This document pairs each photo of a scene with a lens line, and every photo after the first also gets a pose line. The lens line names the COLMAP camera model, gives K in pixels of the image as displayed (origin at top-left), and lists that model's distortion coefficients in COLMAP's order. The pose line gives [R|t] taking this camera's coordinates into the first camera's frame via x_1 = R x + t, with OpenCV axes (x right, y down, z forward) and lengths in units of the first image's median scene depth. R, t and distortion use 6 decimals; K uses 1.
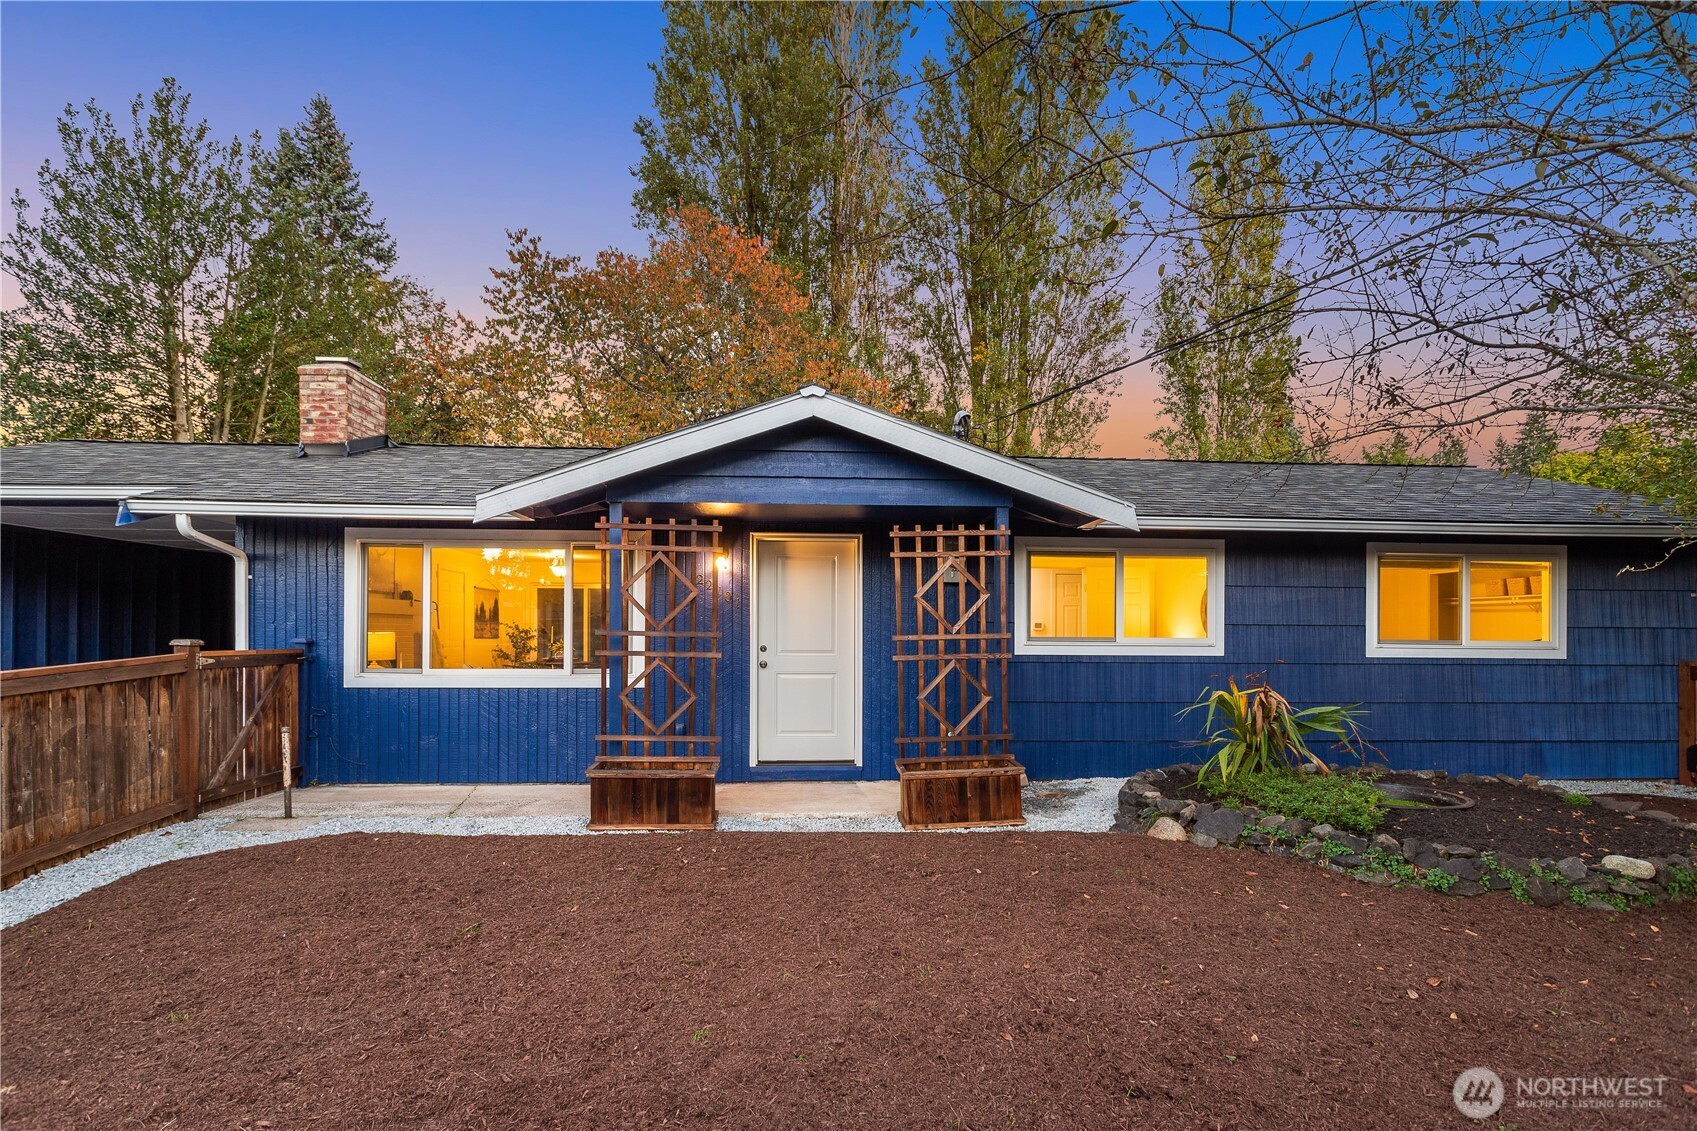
lens RADIAL K [[834.1, 0, 849.2], [0, 834.1, 609.6], [0, 0, 1]] dist [-0.000370, 0.000655]
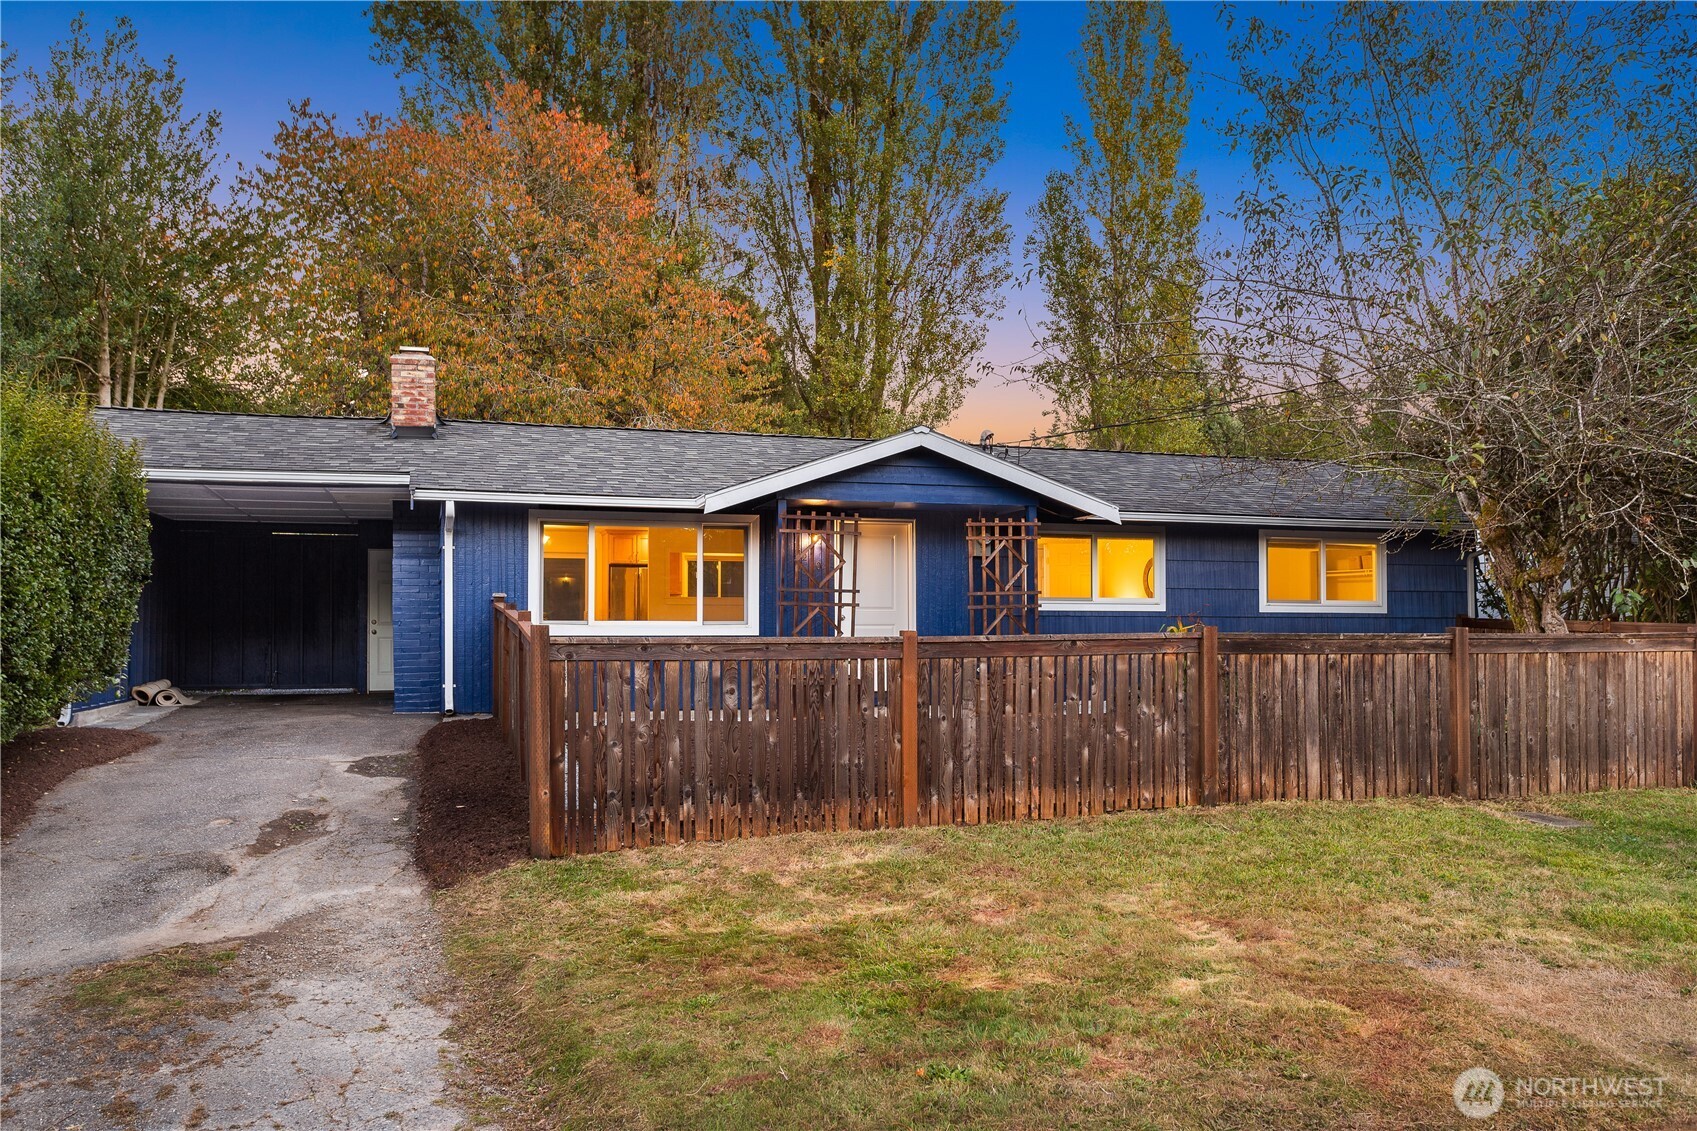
lens RADIAL K [[1357.7, 0, 845.5], [0, 1357.7, 528.4], [0, 0, 1]] dist [0.012556, 0.001996]
pose [[0.972383, 0.012540, 0.233054, -0.490897], [-0.001109, 0.998793, -0.049115, 0.024907], [-0.233389, 0.047500, 0.971223, -0.883933]]
